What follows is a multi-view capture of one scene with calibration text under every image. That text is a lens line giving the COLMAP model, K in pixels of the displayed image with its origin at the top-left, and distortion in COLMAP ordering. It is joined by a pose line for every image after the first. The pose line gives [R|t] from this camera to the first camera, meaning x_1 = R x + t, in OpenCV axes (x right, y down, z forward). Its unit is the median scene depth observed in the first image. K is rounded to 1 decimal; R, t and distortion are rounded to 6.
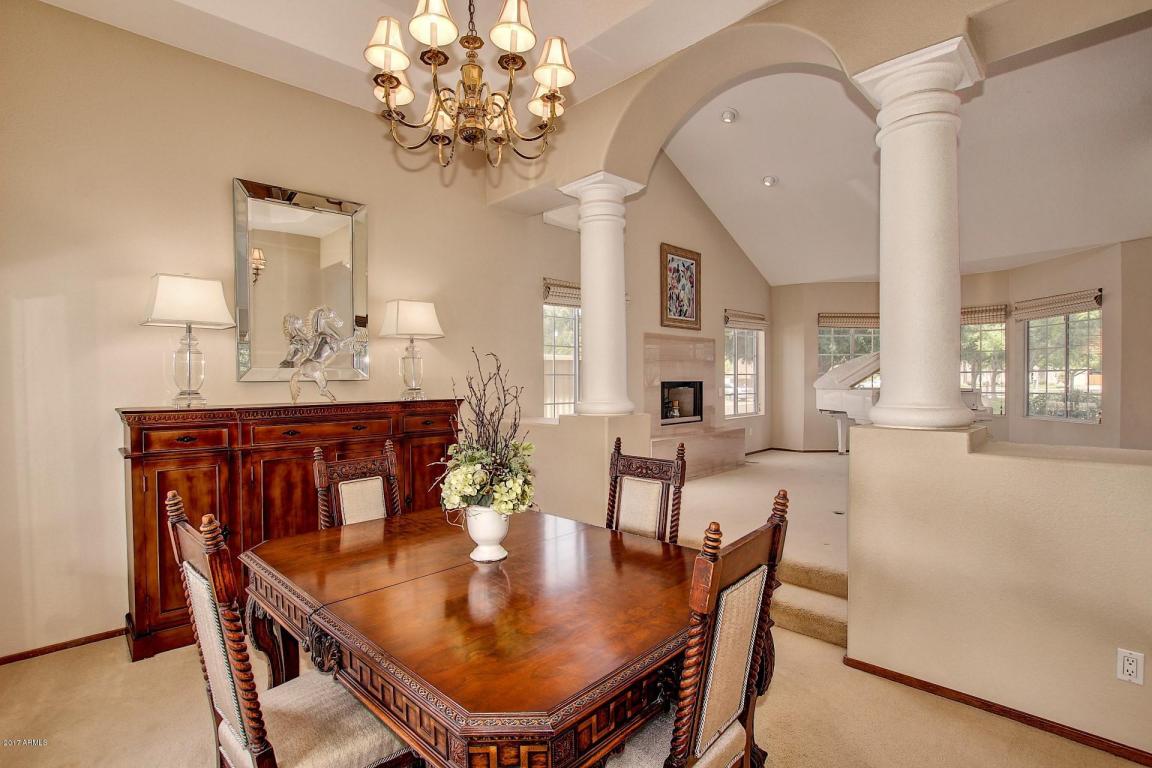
lens RADIAL K [[541.8, 0, 560.6], [0, 541.8, 383.5], [0, 0, 1]] dist [-0.028995, 0.000608]
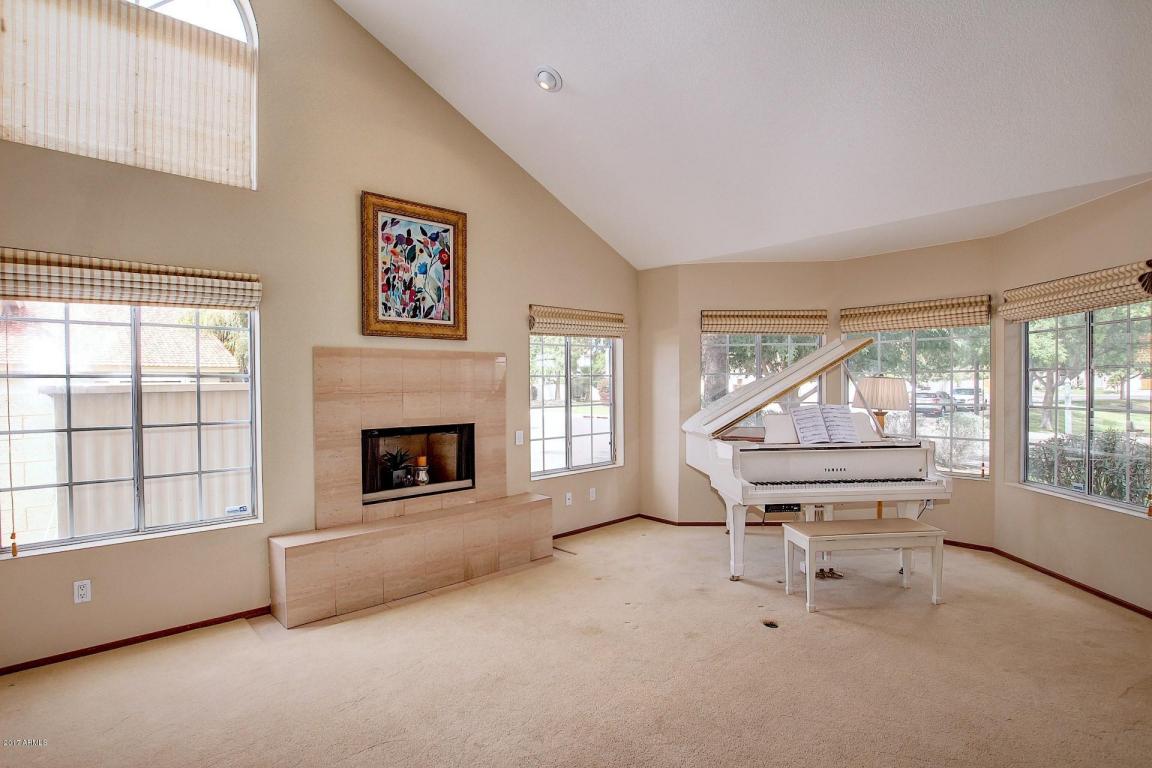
lens RADIAL K [[556.8, 0, 576.0], [0, 556.8, 384.0], [0, 0, 1]] dist [-0.024071, 0.000490]
pose [[0.999602, -0.000067, -0.028206, 0.403832], [0.000085, 1.000000, 0.000646, -0.049634], [0.028206, -0.000648, 0.999602, 0.380702]]
